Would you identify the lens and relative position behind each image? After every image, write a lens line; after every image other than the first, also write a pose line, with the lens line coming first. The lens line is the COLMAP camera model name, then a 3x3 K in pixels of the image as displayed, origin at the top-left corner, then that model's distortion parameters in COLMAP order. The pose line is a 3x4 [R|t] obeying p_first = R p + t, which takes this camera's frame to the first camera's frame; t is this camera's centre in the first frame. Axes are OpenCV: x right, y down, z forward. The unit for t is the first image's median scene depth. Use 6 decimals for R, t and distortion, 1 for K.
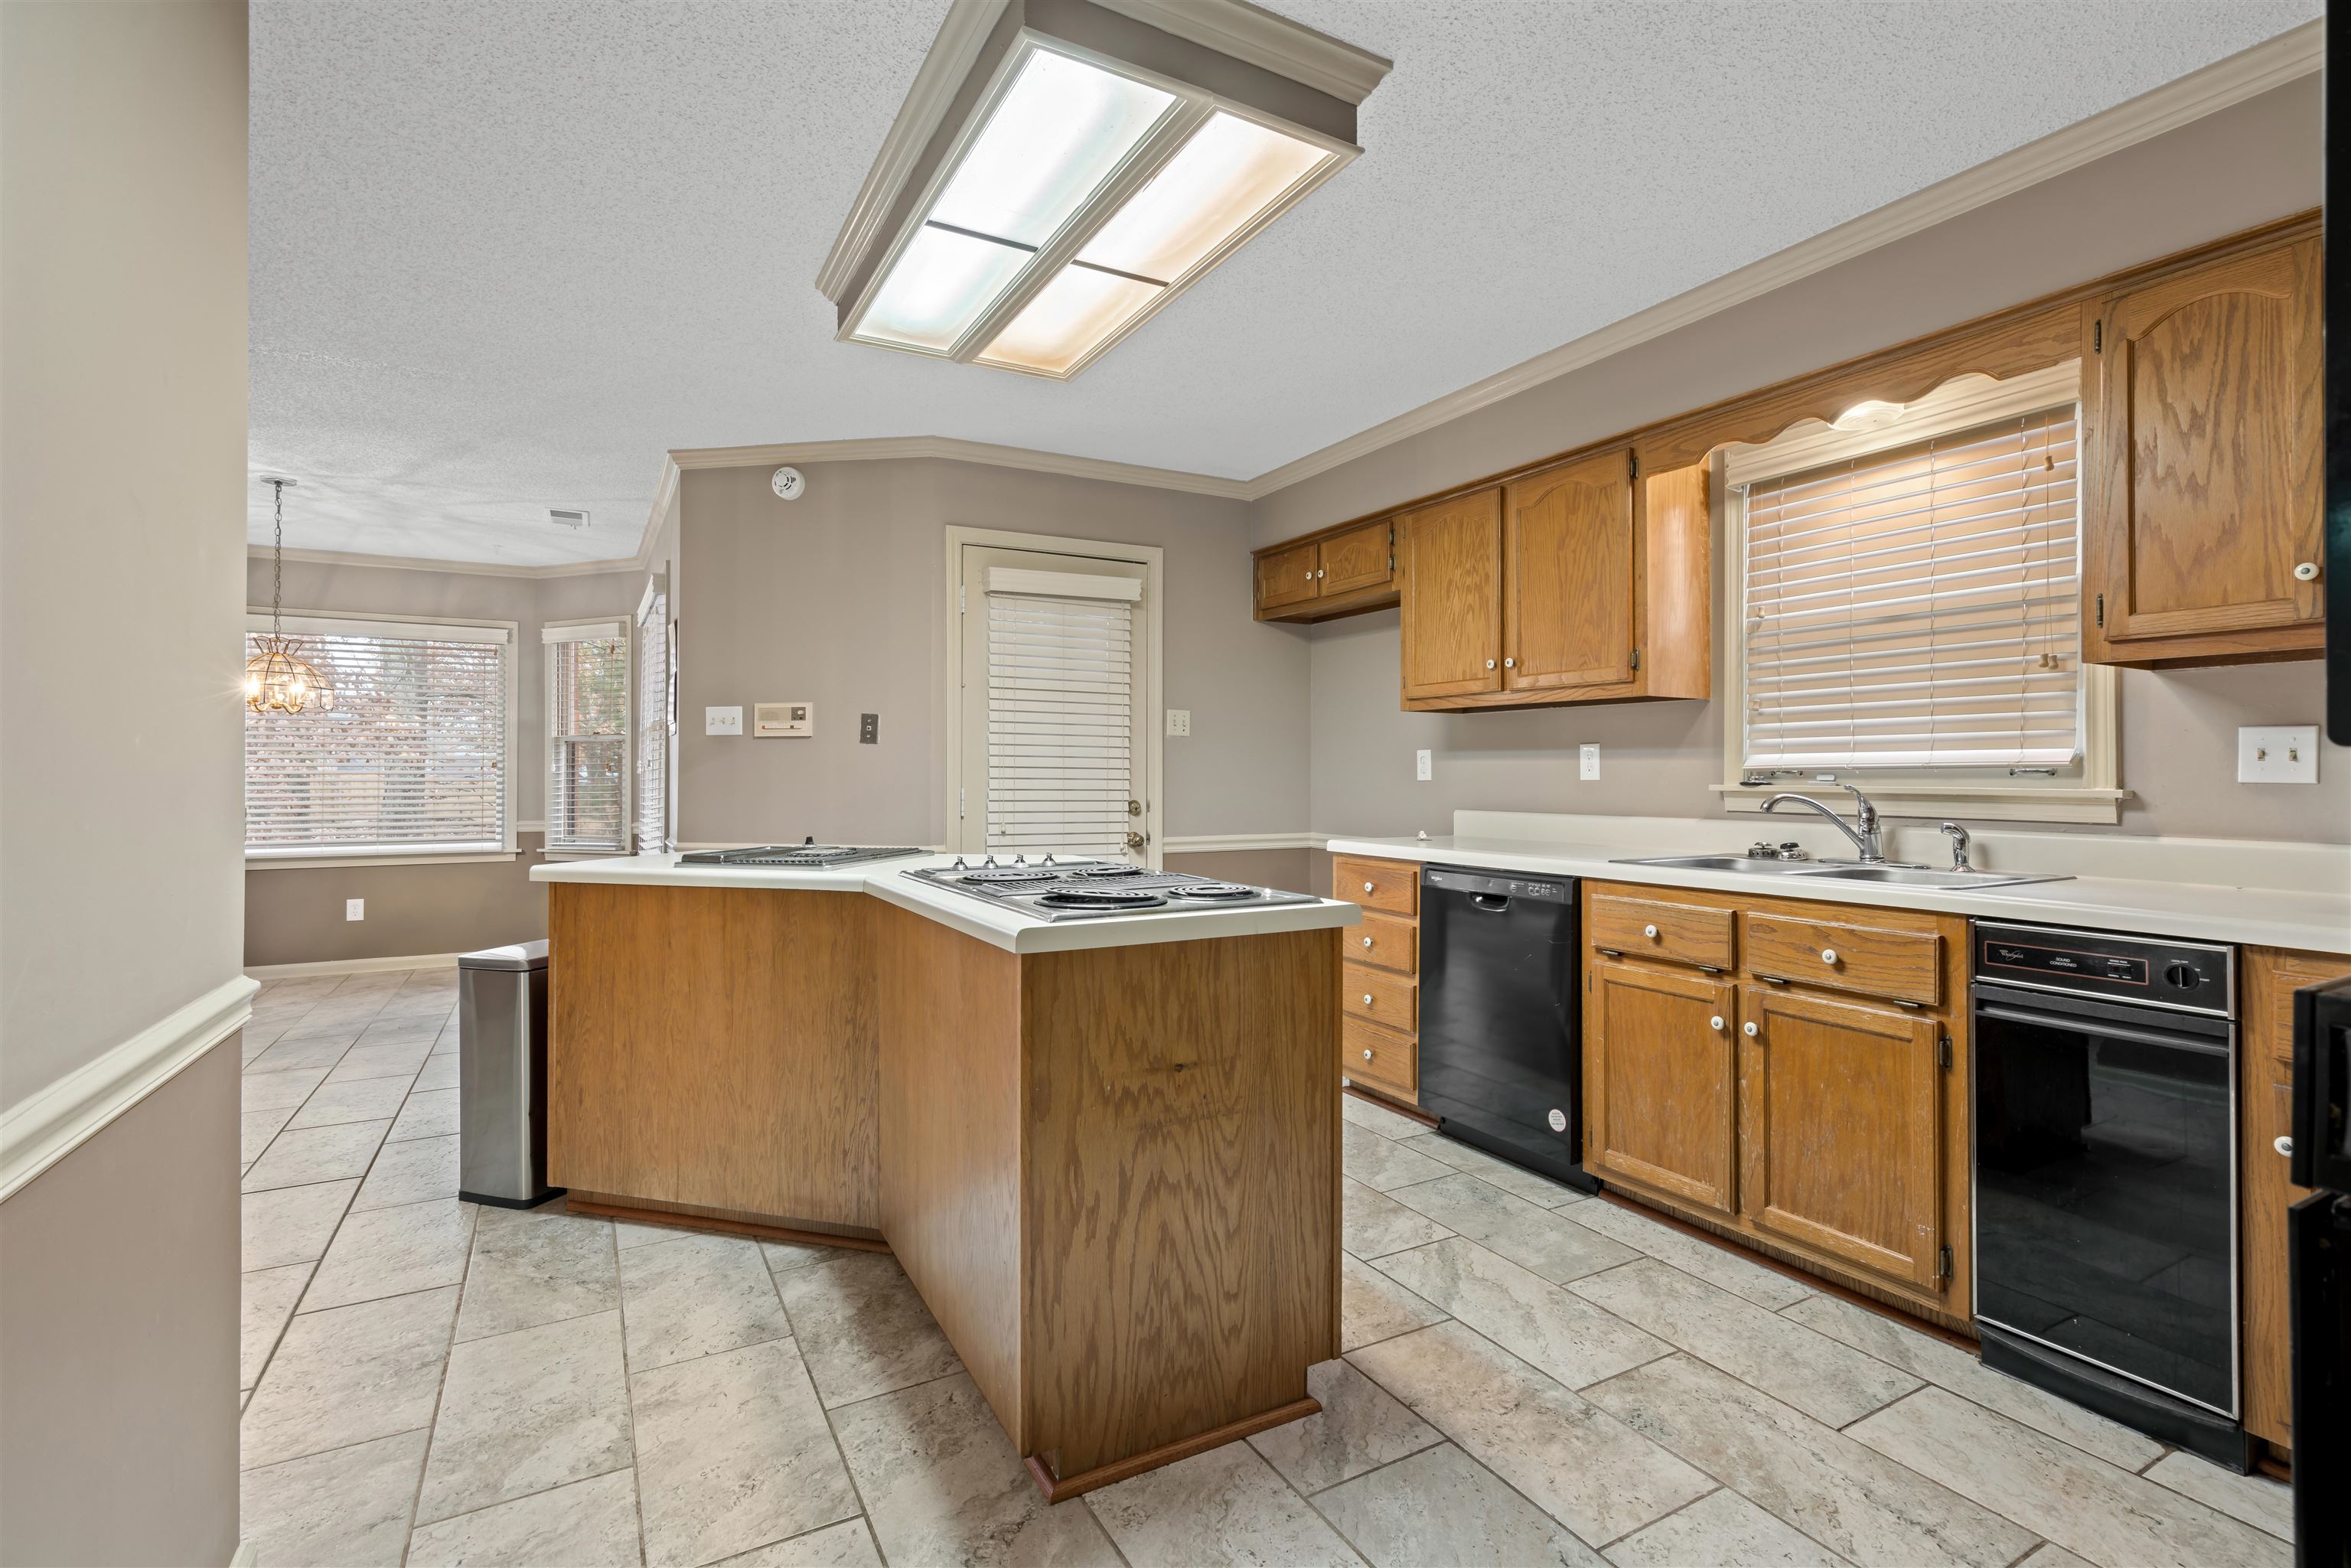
lens RADIAL K [[1073.2, 0, 1147.7], [0, 1073.2, 764.0], [0, 0, 1]] dist [-0.000750, 0.000120]
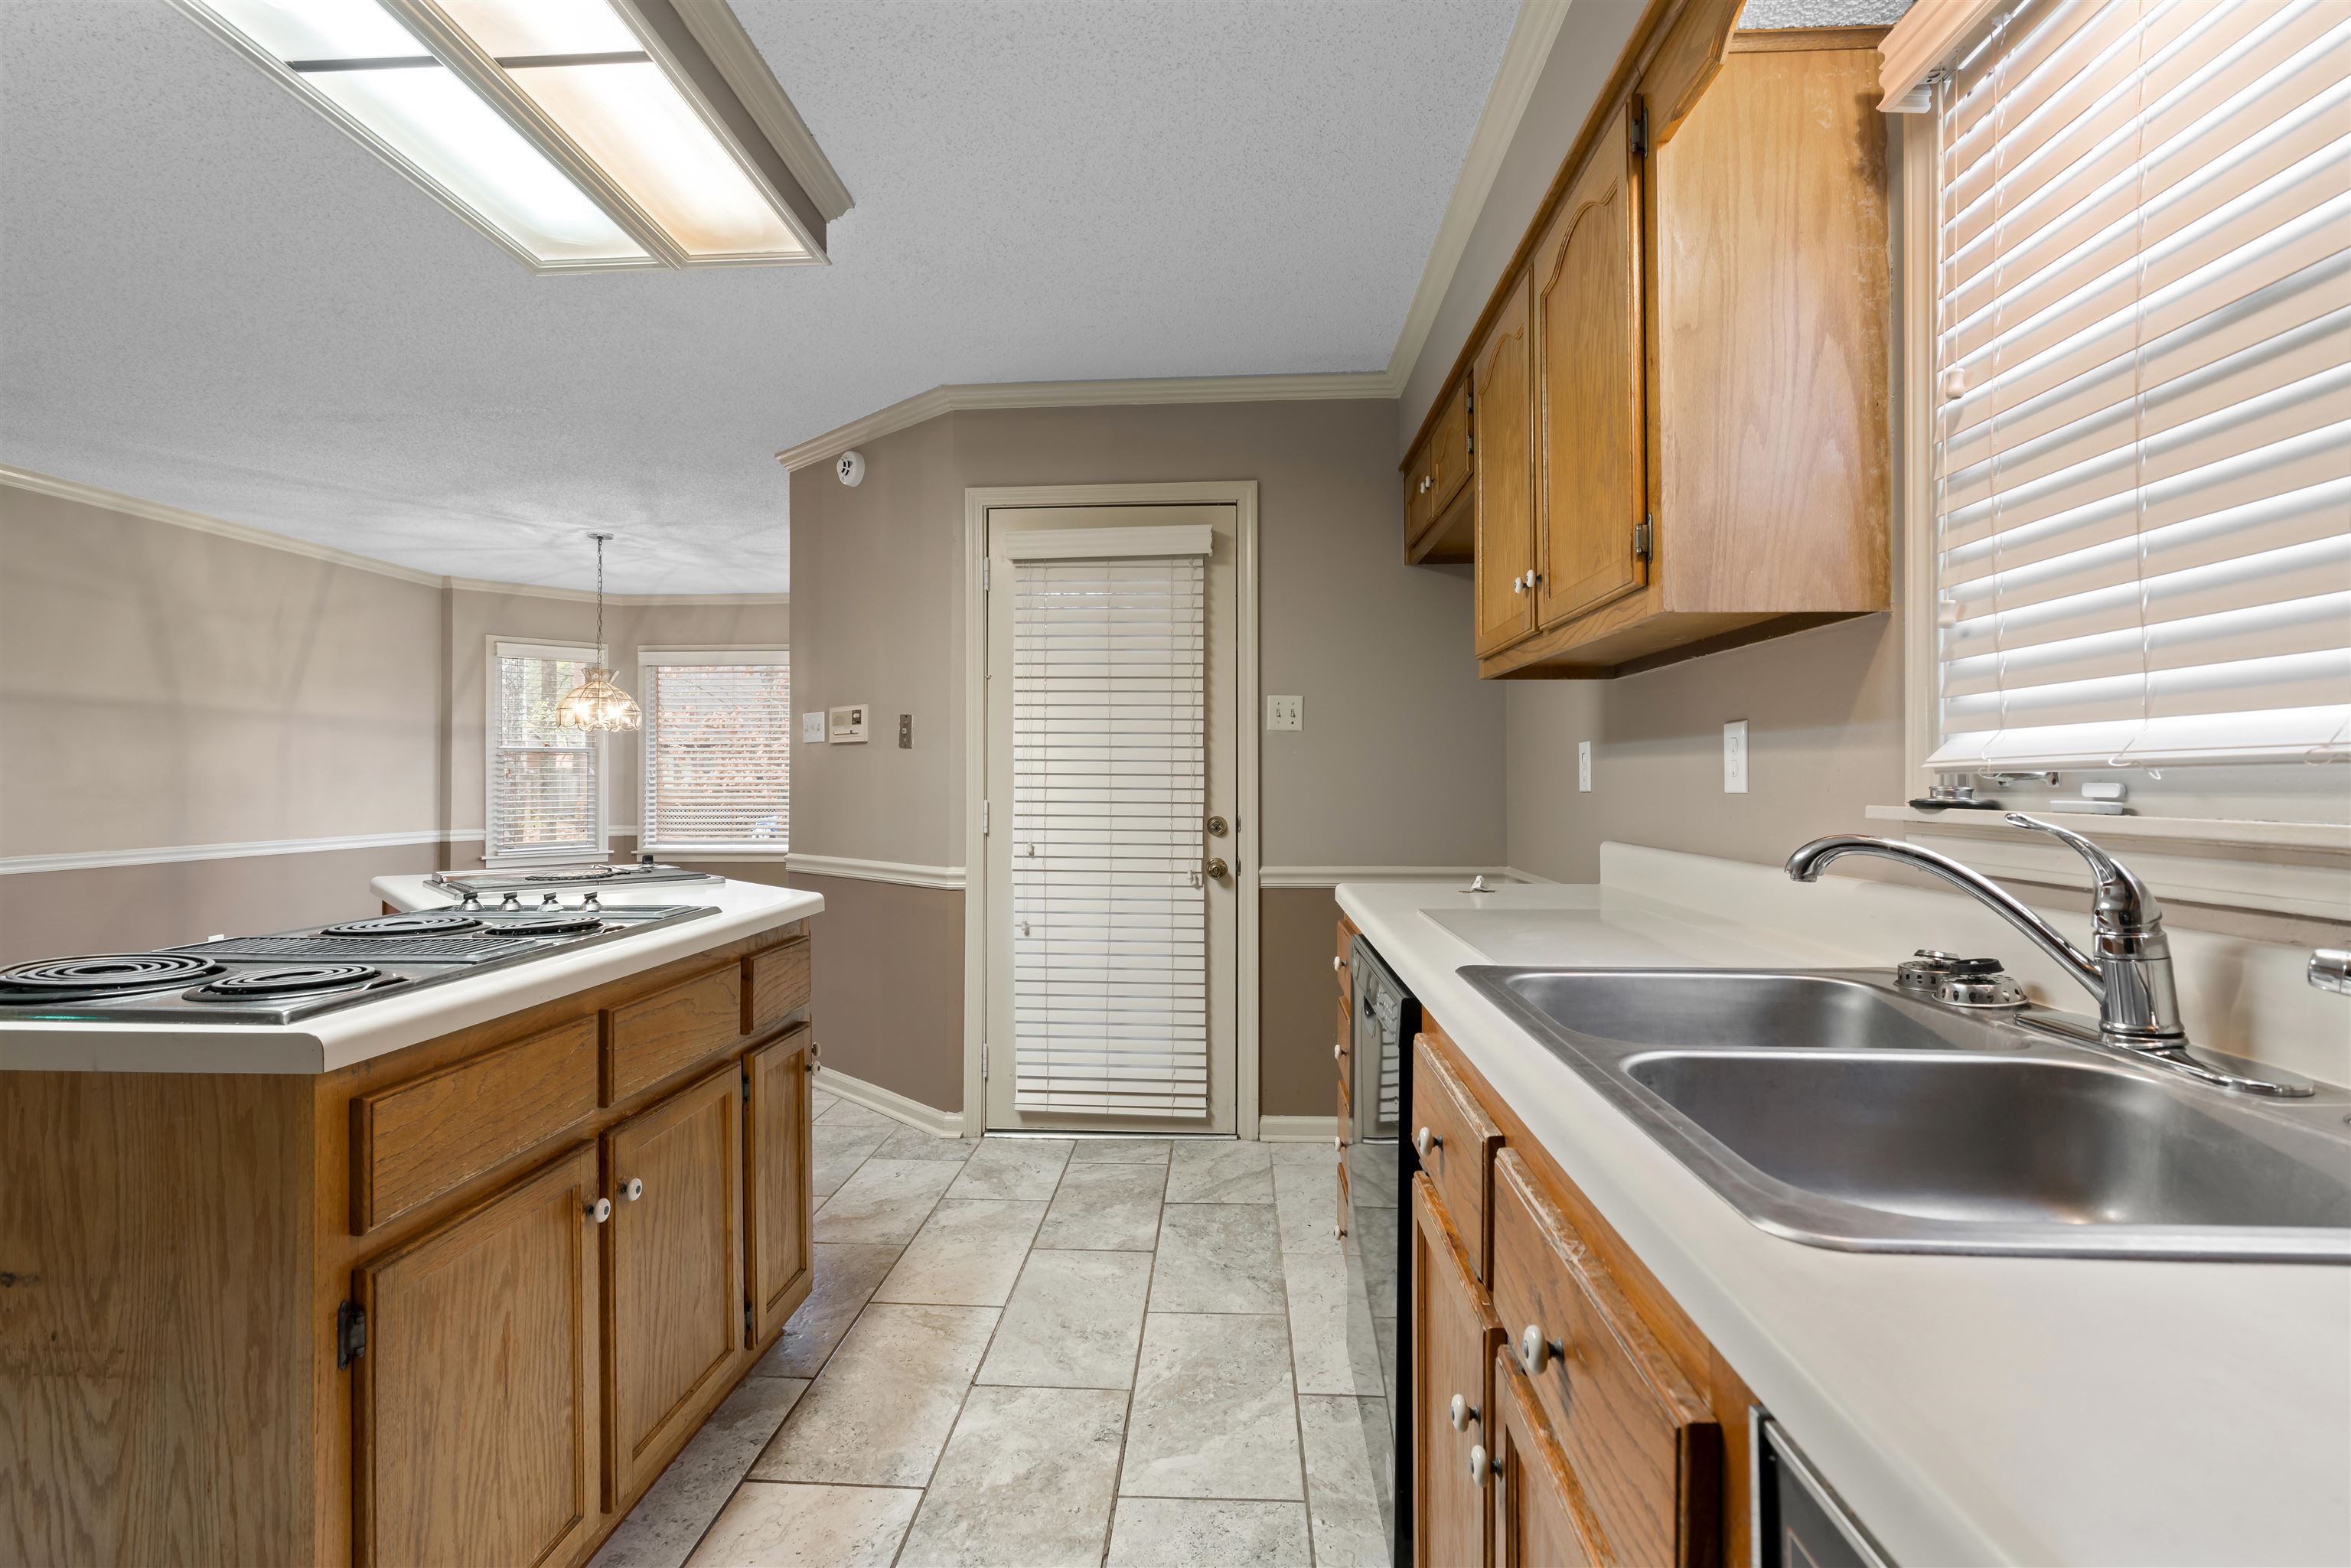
lens RADIAL K [[1073.2, 0, 1170.4], [0, 1073.2, 770.3], [0, 0, 1]] dist [-0.000750, 0.000120]
pose [[0.850907, -0.008290, -0.525251, 0.527996], [0.008132, 0.999964, -0.002608, 0.004120], [0.525254, -0.002052, 0.850943, 0.492645]]
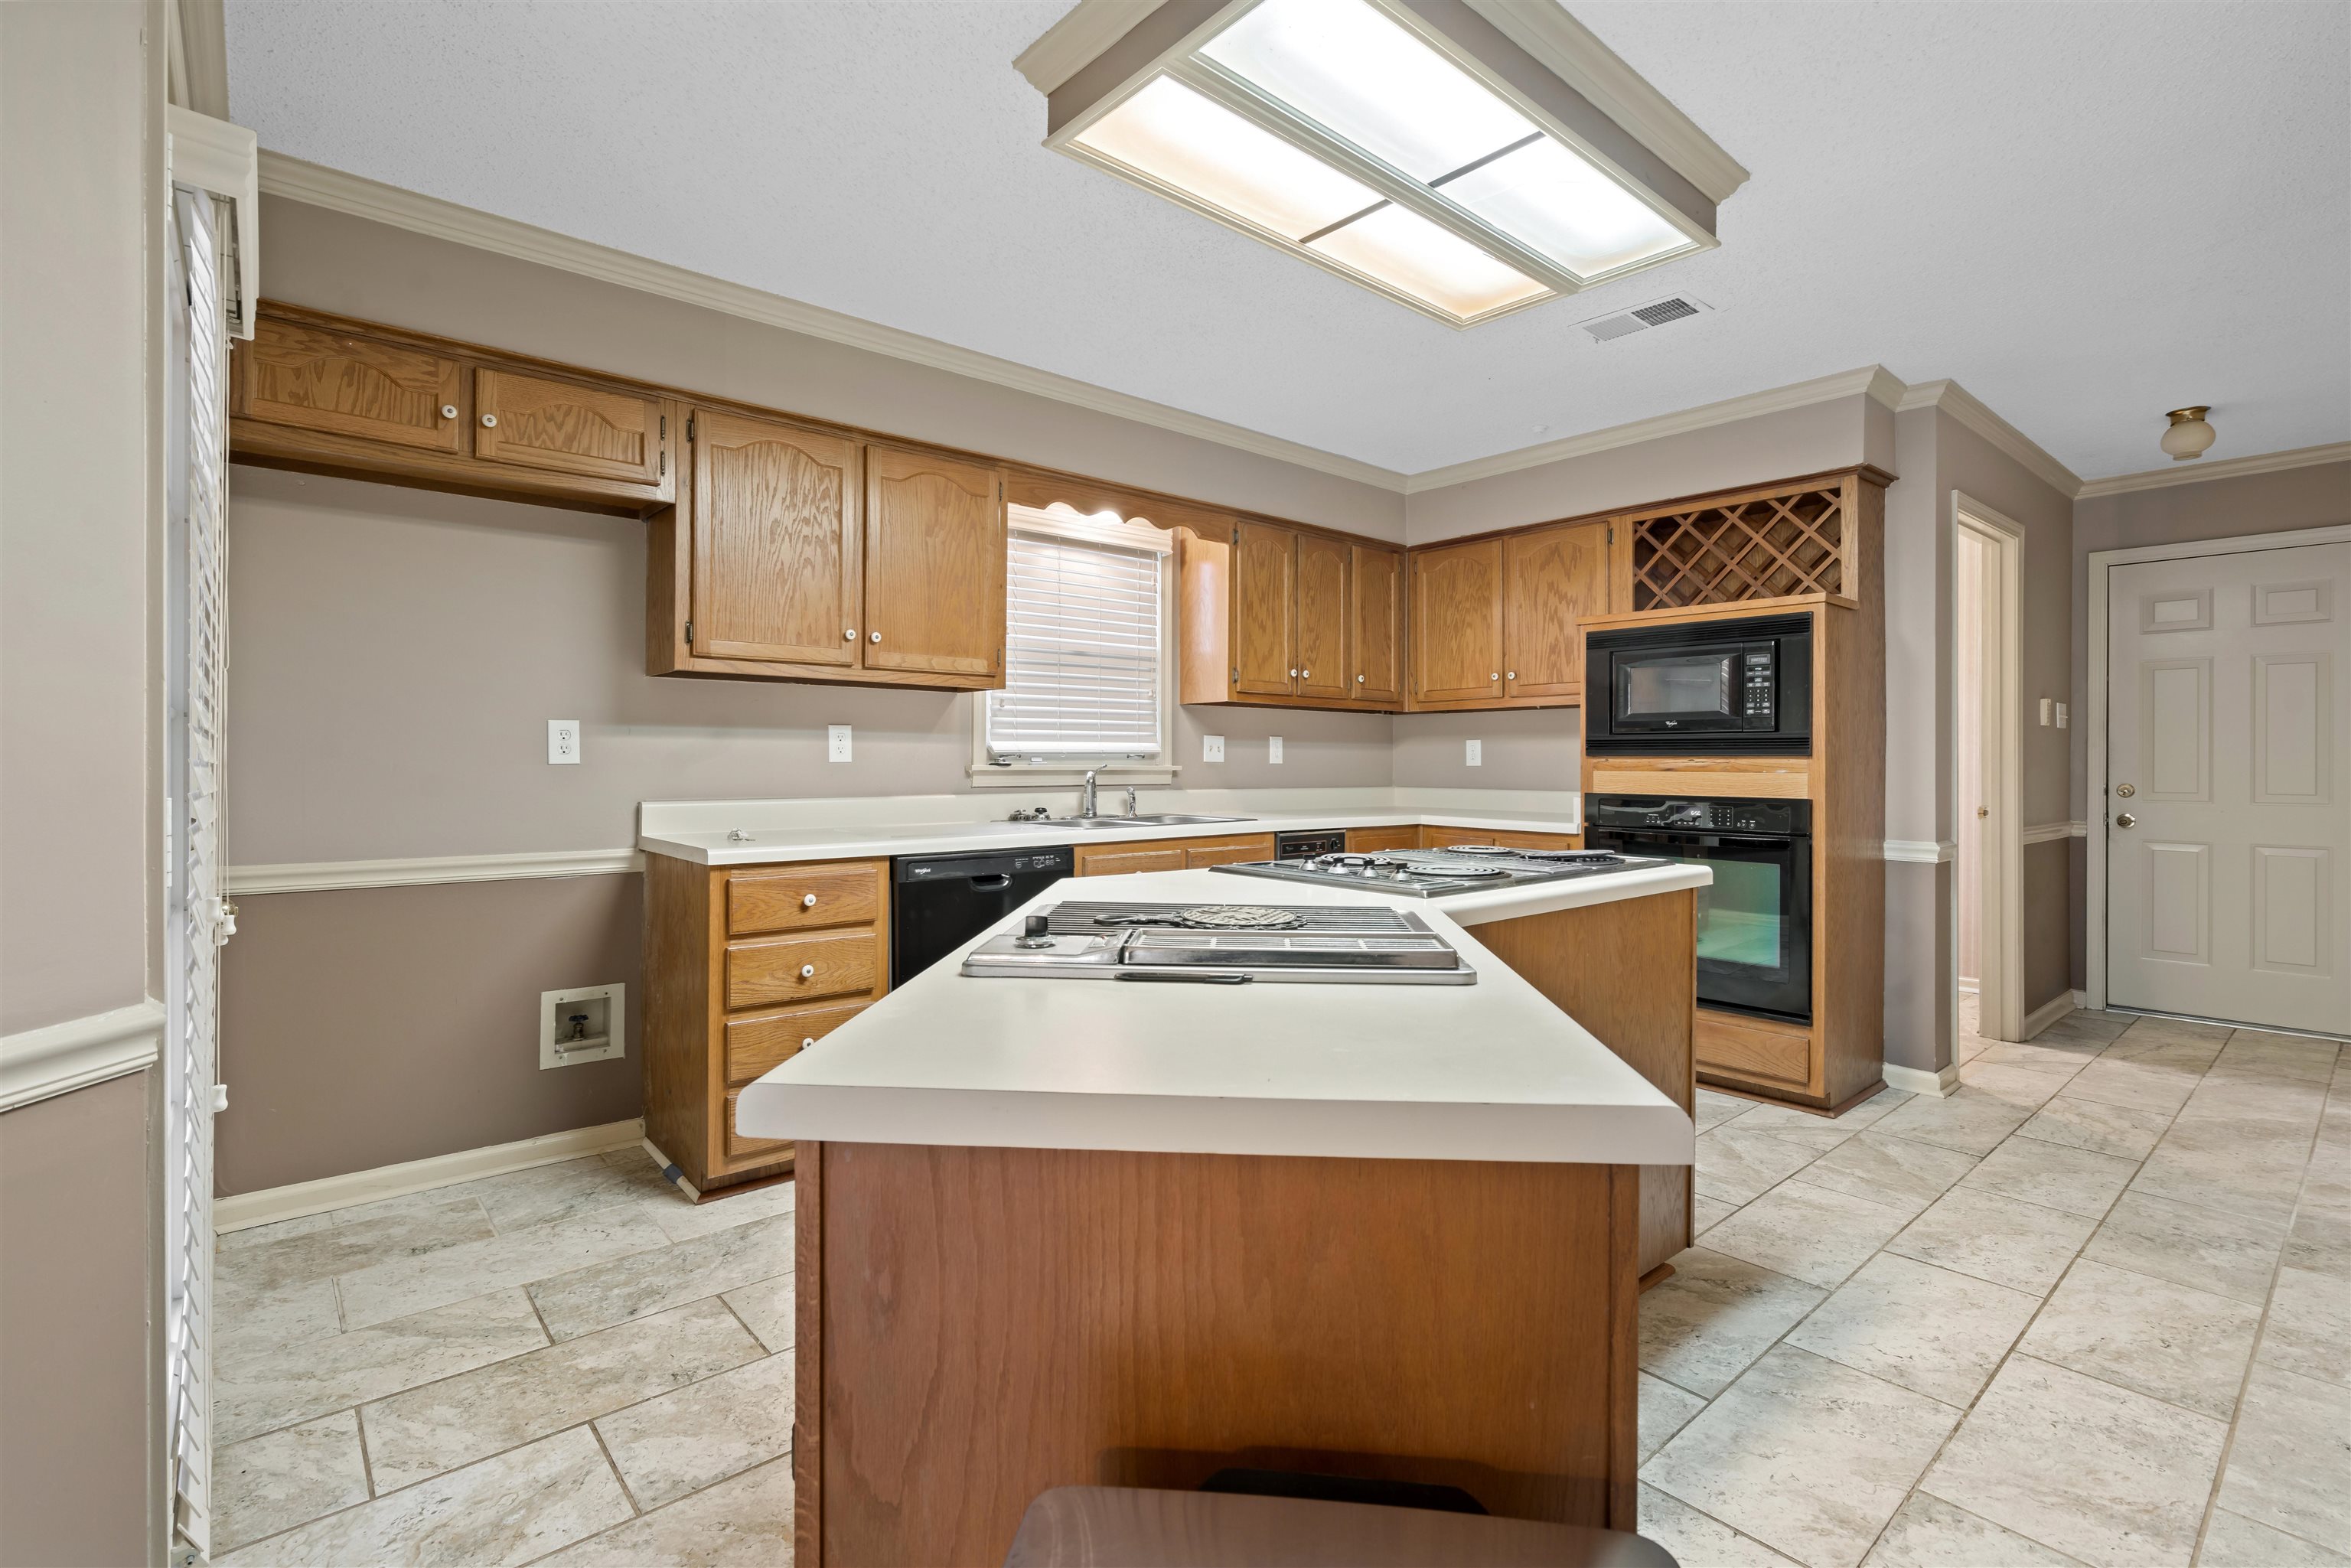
lens RADIAL K [[1073.2, 0, 1195.4], [0, 1073.2, 762.5], [0, 0, 1]] dist [-0.000750, 0.000120]
pose [[-0.226847, -0.002608, 0.973927, -0.721792], [-0.013363, 0.999911, -0.000435, 0.013693], [-0.973839, -0.013113, -0.226862, 1.060078]]
